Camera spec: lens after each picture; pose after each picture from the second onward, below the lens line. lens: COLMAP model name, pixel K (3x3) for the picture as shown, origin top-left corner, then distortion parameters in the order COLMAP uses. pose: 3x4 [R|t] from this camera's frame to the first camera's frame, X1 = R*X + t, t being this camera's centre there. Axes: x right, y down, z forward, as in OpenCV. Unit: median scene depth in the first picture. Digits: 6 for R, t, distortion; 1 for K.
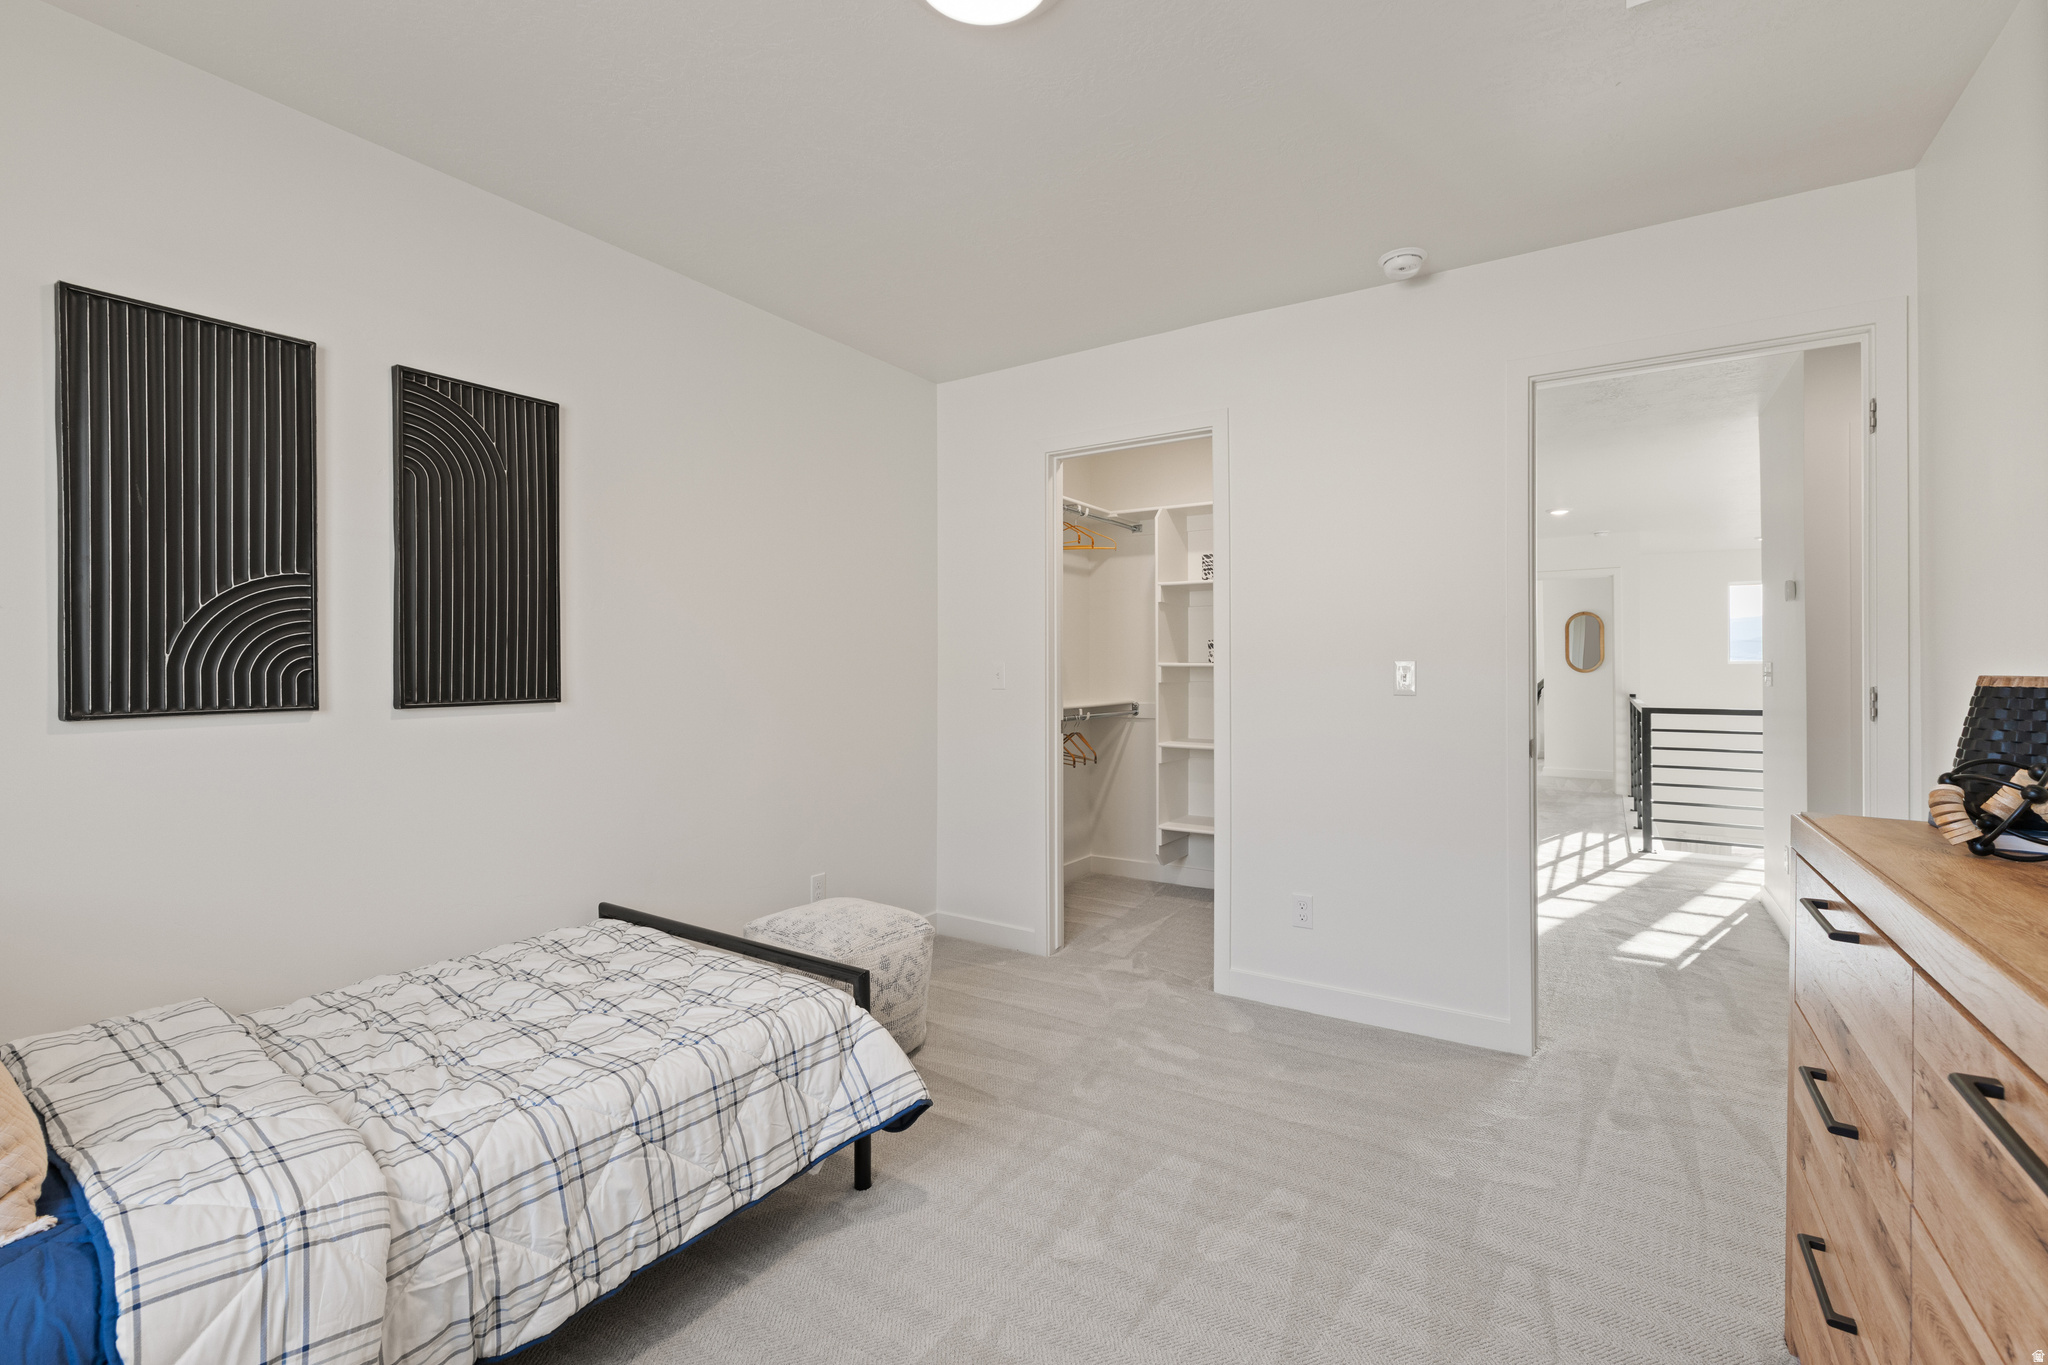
lens RADIAL K [[895.1, 0, 1018.2], [0, 895.1, 673.5], [0, 0, 1]] dist [-0.000397, 0.002921]
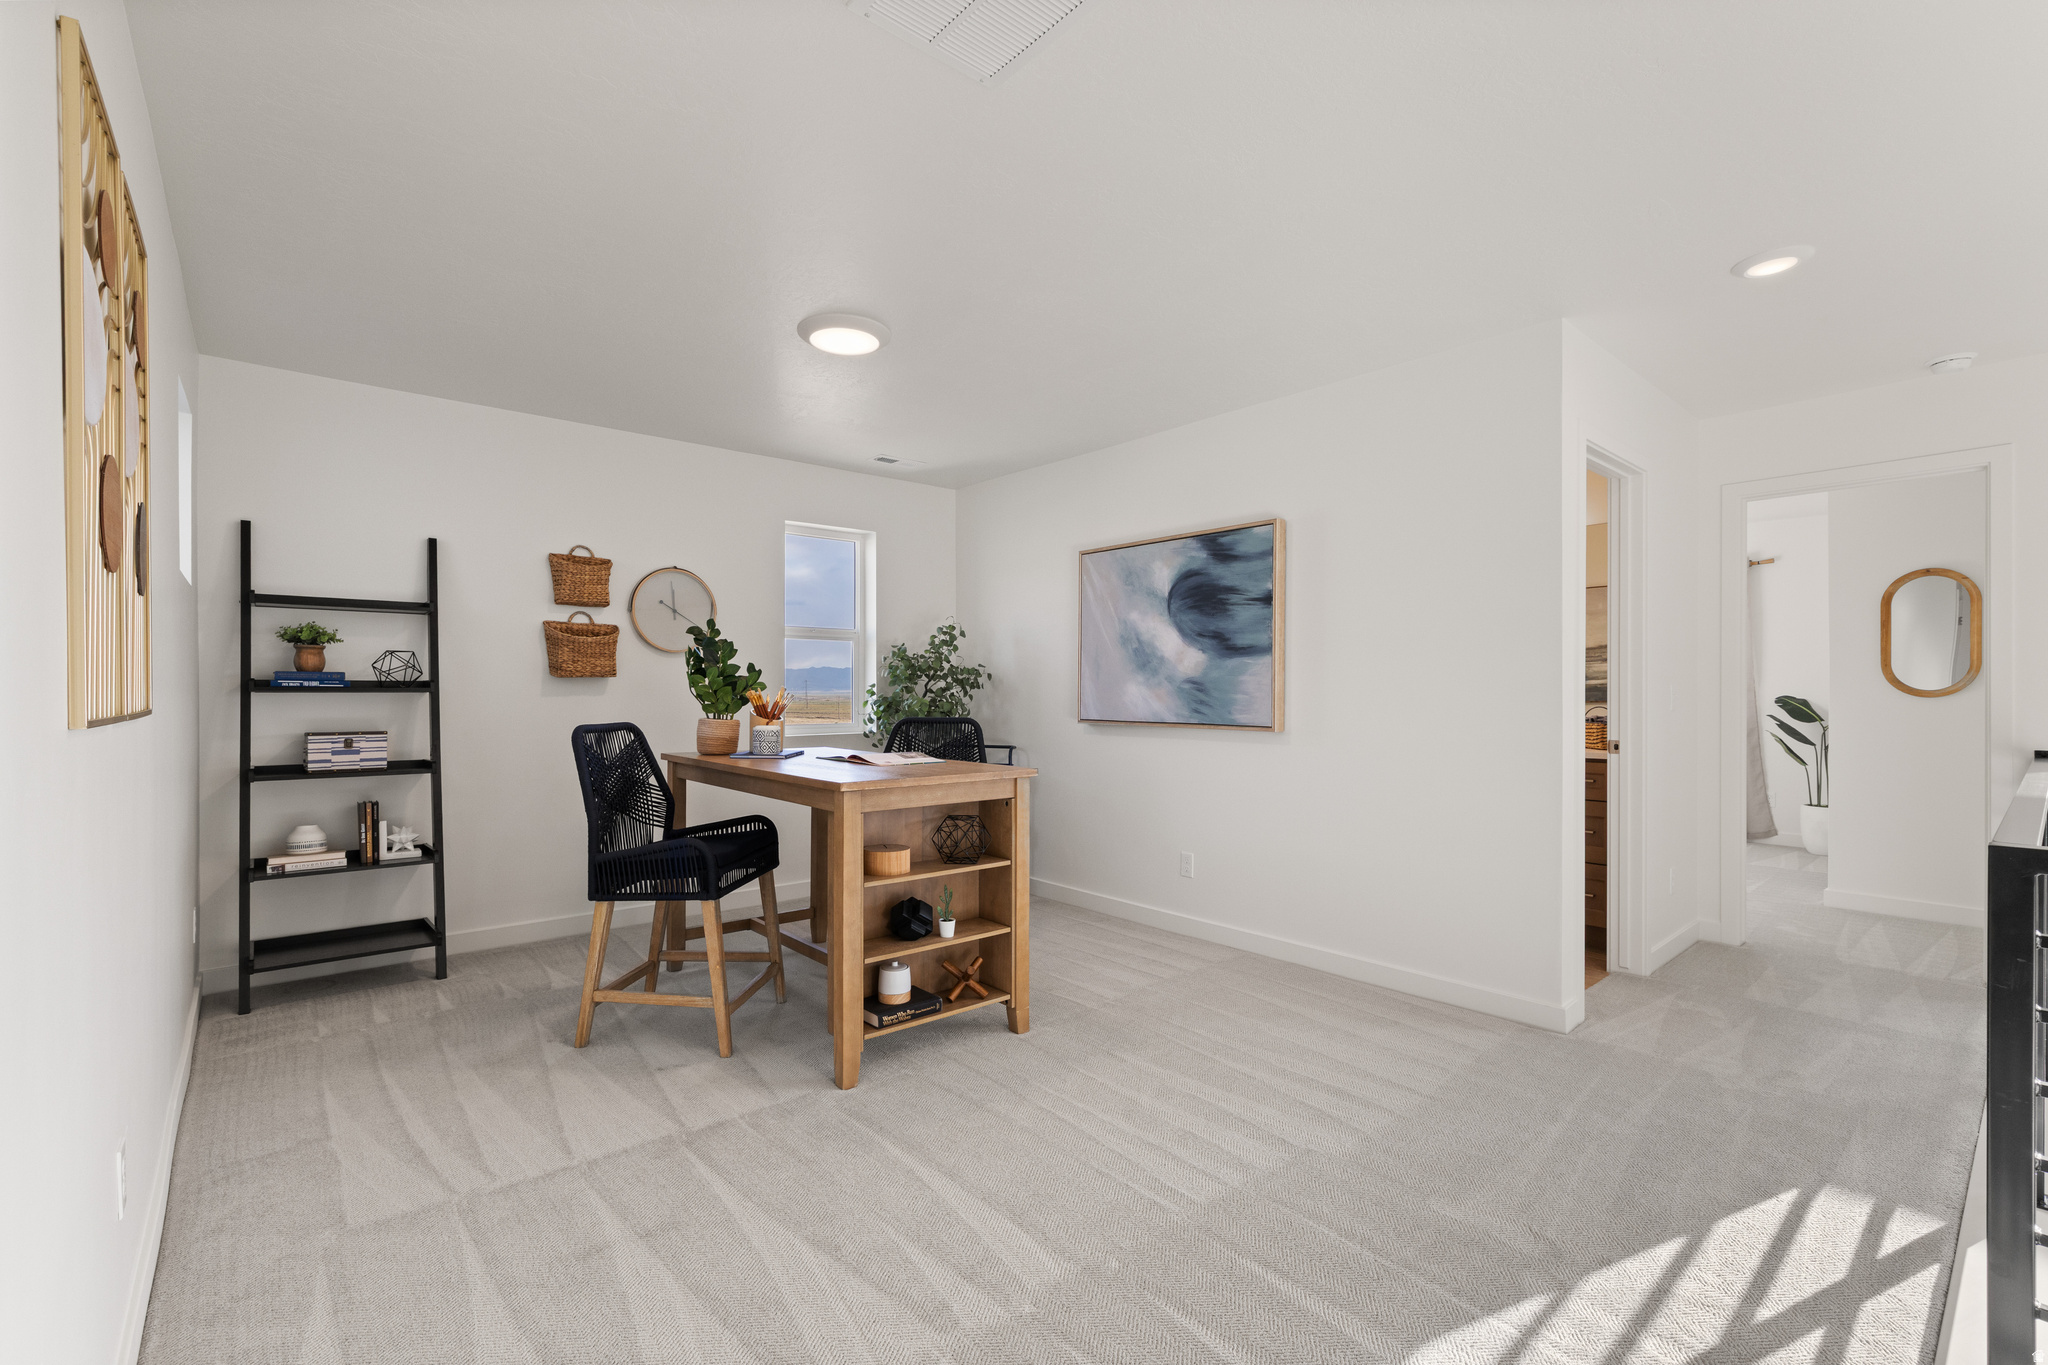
lens RADIAL K [[895.1, 0, 1033.1], [0, 895.1, 688.1], [0, 0, 1]] dist [-0.000397, 0.002921]
pose [[0.961348, 0.001926, -0.275331, 0.324237], [-0.002868, 0.999991, -0.003019, -0.001519], [0.275323, 0.003692, 0.961345, 0.437830]]
